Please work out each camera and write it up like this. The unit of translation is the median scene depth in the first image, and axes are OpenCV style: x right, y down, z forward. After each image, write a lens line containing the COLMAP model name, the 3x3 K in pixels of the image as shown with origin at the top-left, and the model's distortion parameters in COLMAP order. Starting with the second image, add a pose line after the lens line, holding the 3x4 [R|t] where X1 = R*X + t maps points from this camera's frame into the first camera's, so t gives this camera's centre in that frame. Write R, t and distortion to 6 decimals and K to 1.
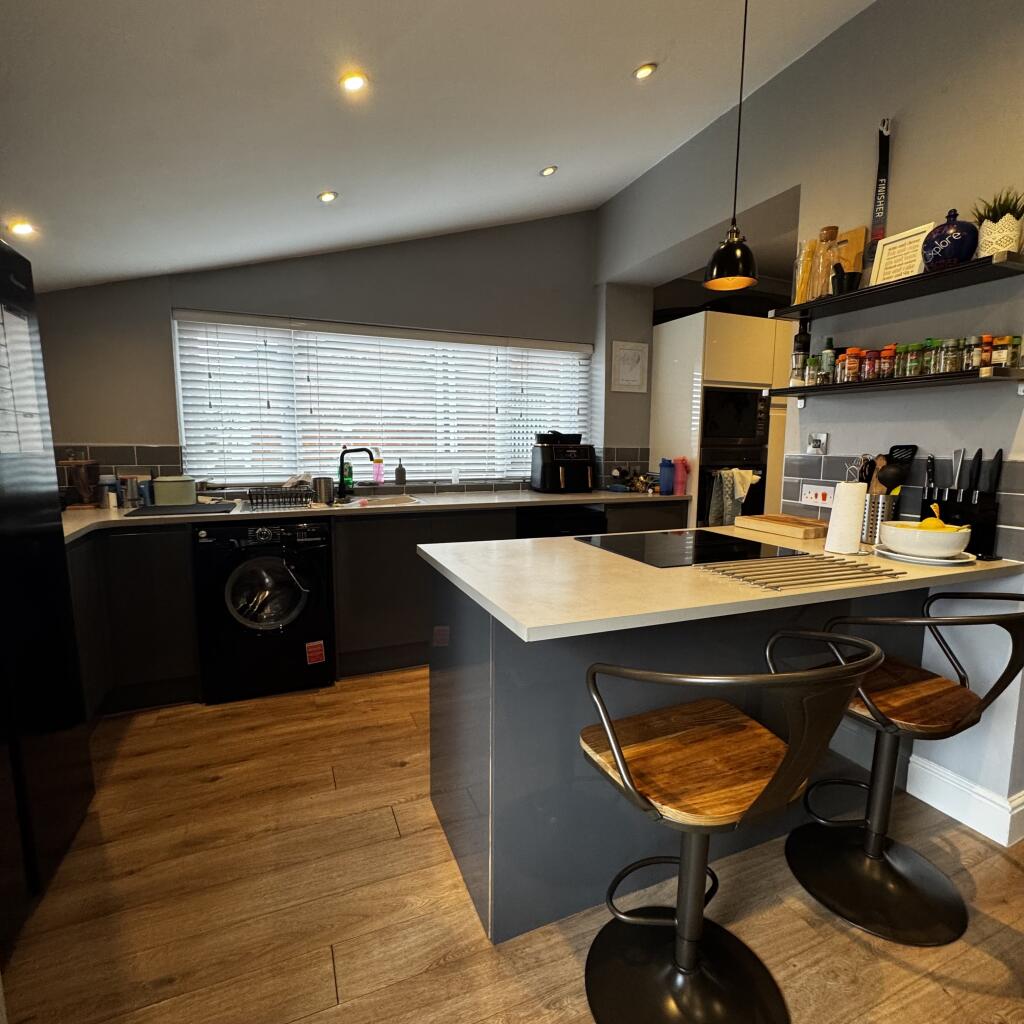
lens RADIAL K [[544.9, 0, 512.2], [0, 544.9, 516.5], [0, 0, 1]] dist [-0.001401, -0.000352]
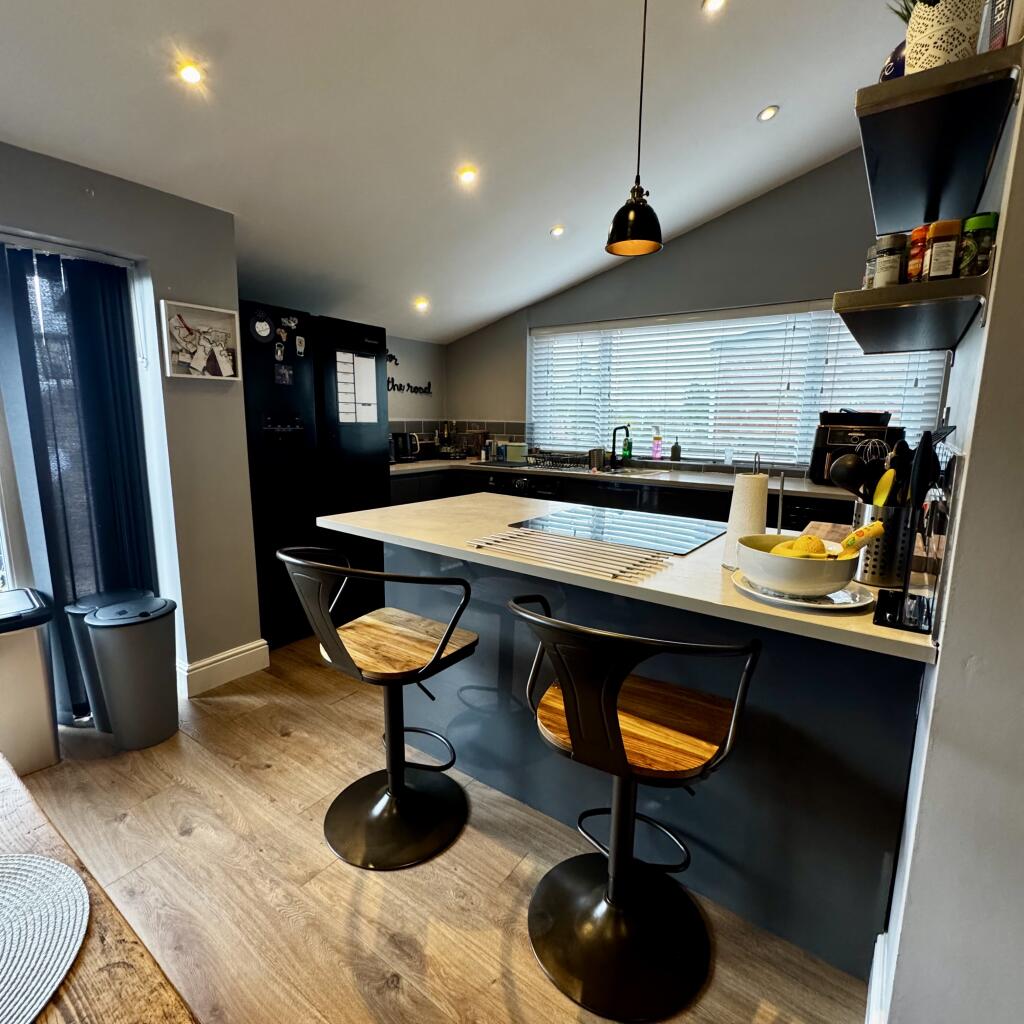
lens RADIAL K [[544.9, 0, 515.0], [0, 544.9, 510.5], [0, 0, 1]] dist [-0.001401, -0.000352]
pose [[0.520965, 0.142861, -0.841538, 0.680154], [-0.128607, 0.987777, 0.088071, -0.020594], [0.843834, 0.062345, 0.532971, 0.208062]]
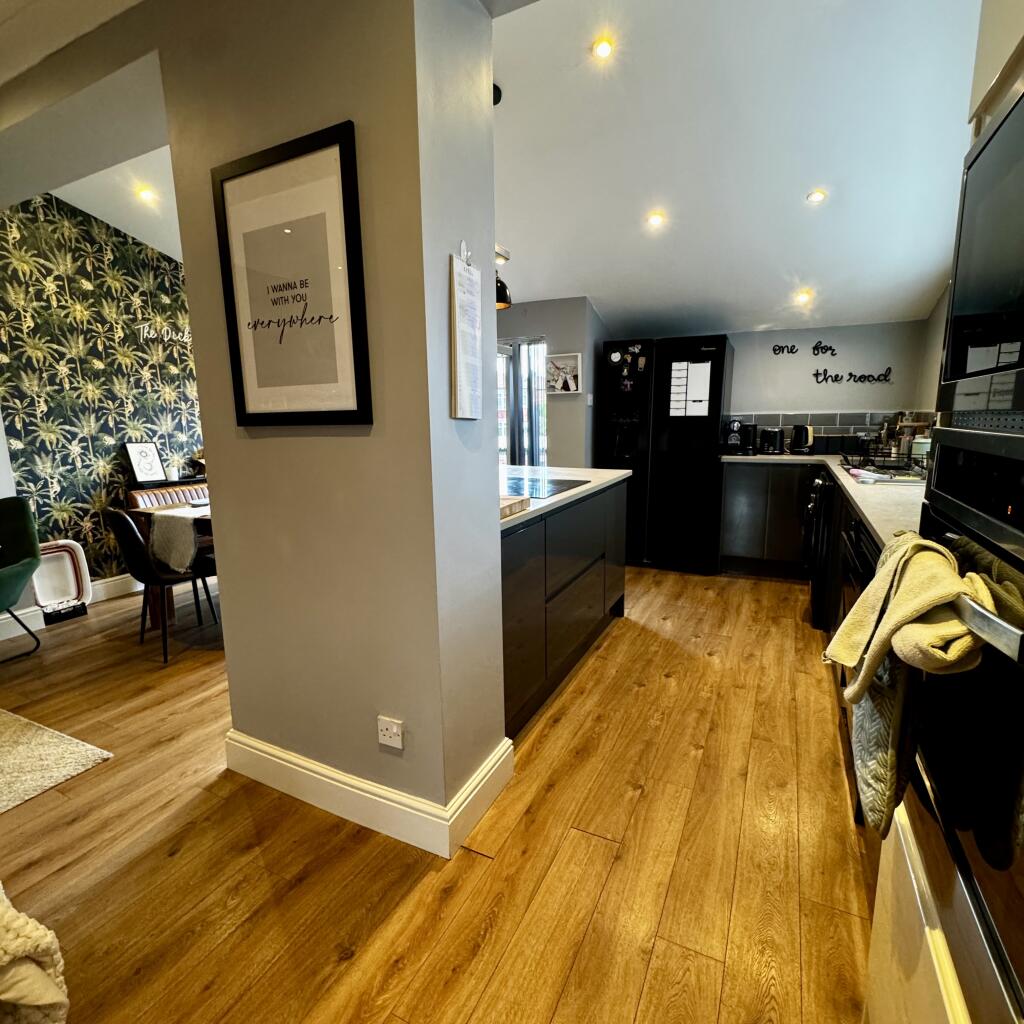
lens RADIAL K [[544.9, 0, 512.9], [0, 544.9, 512.8], [0, 0, 1]] dist [-0.001401, -0.000352]
pose [[-0.763953, 0.116304, -0.634704, 0.817340], [-0.080822, 0.958630, 0.272941, -0.169861], [0.640191, 0.259812, -0.722948, 1.337553]]
